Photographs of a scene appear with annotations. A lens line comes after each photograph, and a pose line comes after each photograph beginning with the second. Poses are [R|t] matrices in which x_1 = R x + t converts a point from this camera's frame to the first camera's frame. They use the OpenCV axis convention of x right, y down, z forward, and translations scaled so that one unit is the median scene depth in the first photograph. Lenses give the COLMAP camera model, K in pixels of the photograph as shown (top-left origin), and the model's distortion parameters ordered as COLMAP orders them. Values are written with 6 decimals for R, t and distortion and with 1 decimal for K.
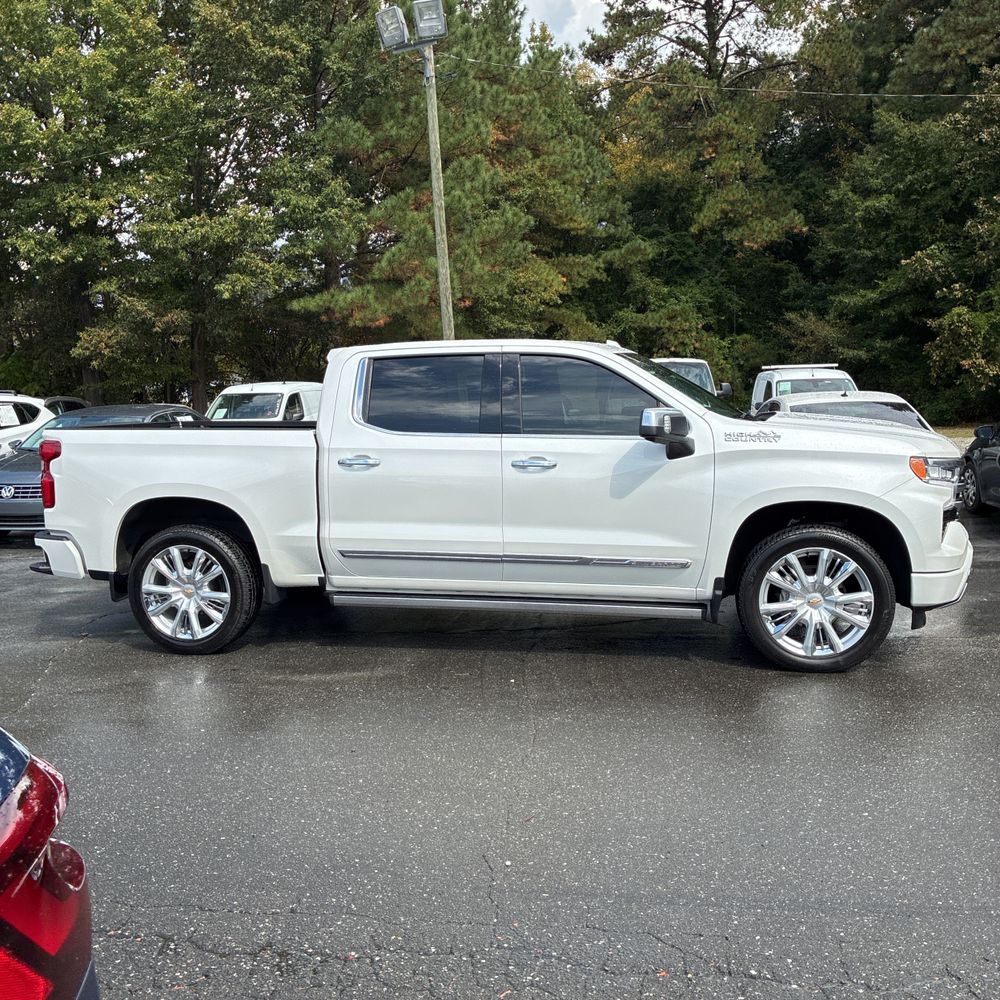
lens RADIAL K [[1040.9, 0, 466.0], [0, 1040.9, 481.4], [0, 0, 1]] dist [0.009591, -0.032036]
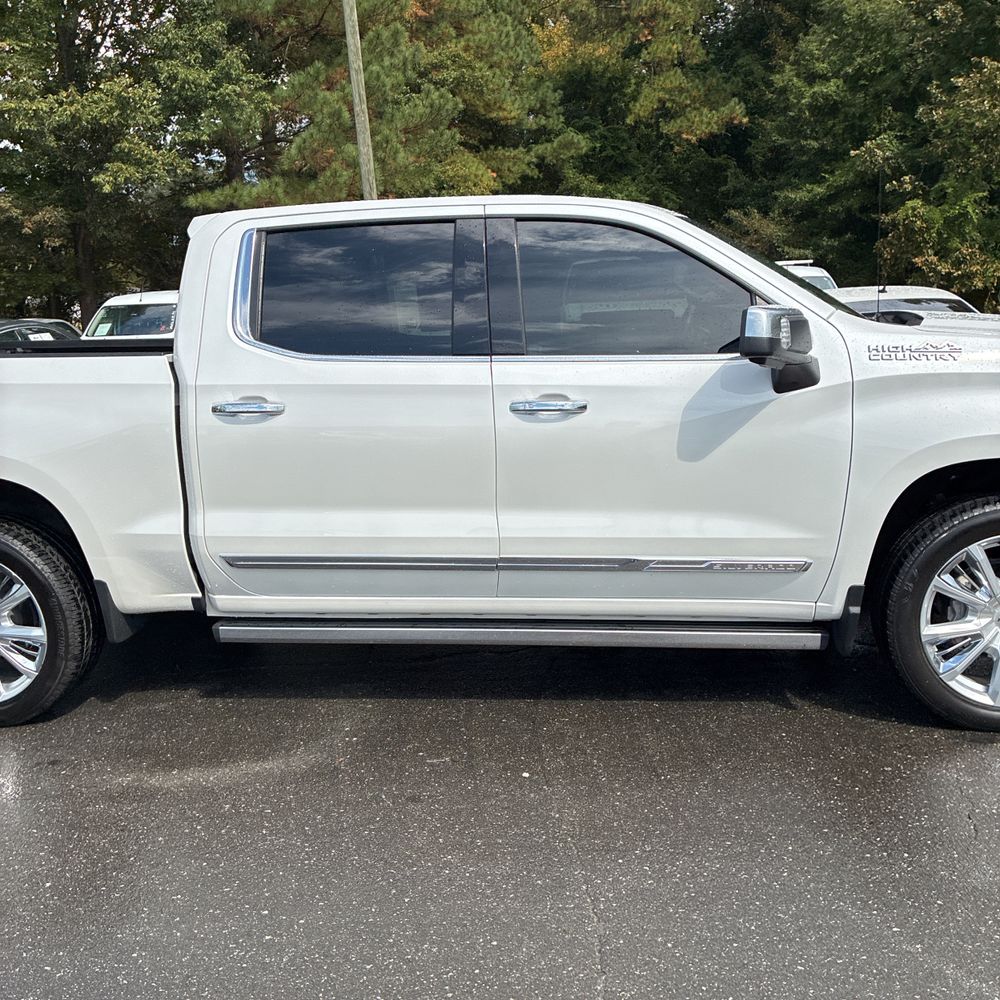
lens RADIAL K [[1008.1, 0, 500.0], [0, 1008.1, 500.0], [0, 0, 1]] dist [0.002109, 0.019561]
pose [[0.993810, -0.036996, 0.104751, -0.005134], [0.025498, 0.993709, 0.109050, -0.005774], [-0.108126, -0.105704, 0.988502, 0.092829]]
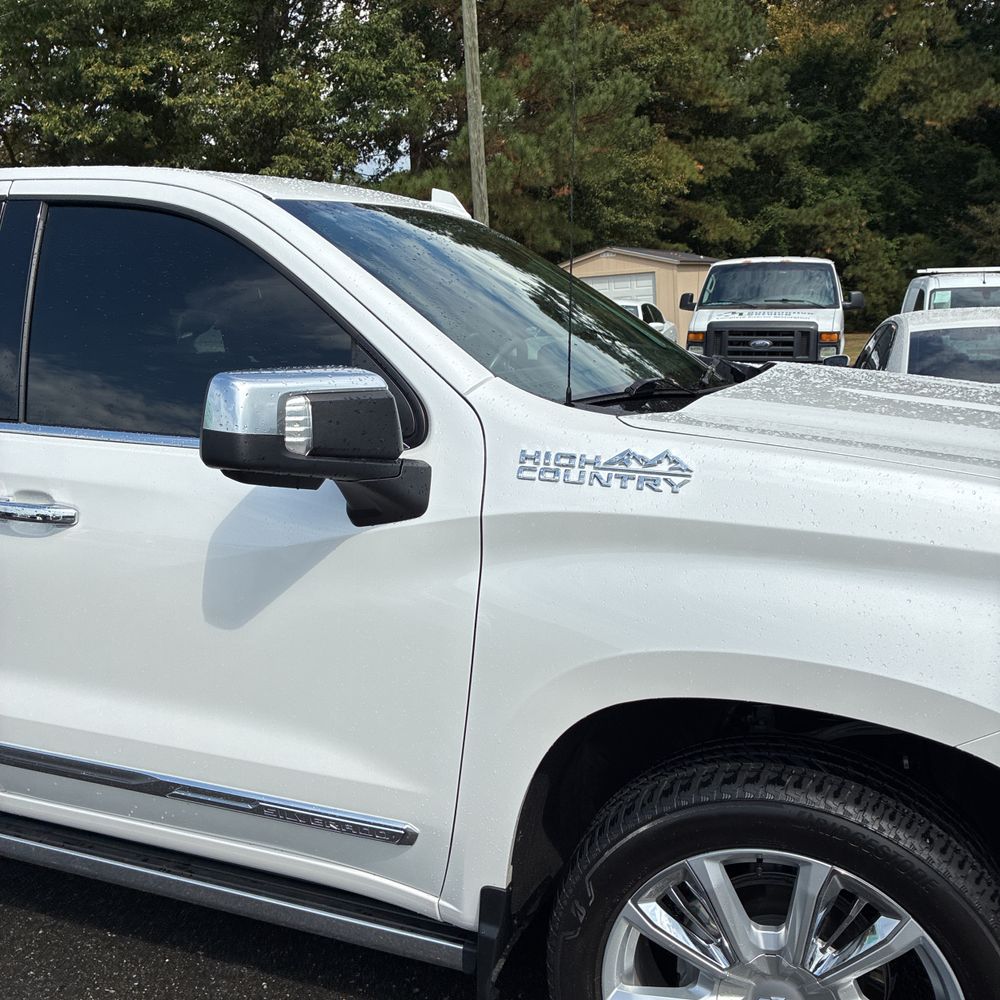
lens RADIAL K [[995.6, 0, 500.0], [0, 995.6, 500.0], [0, 0, 1]] dist [0.013590, -0.016064]
pose [[0.989594, 0.039529, -0.138351, 0.059615], [-0.023444, 0.992971, 0.116014, -0.013961], [0.141964, -0.111563, 0.983565, 0.147374]]
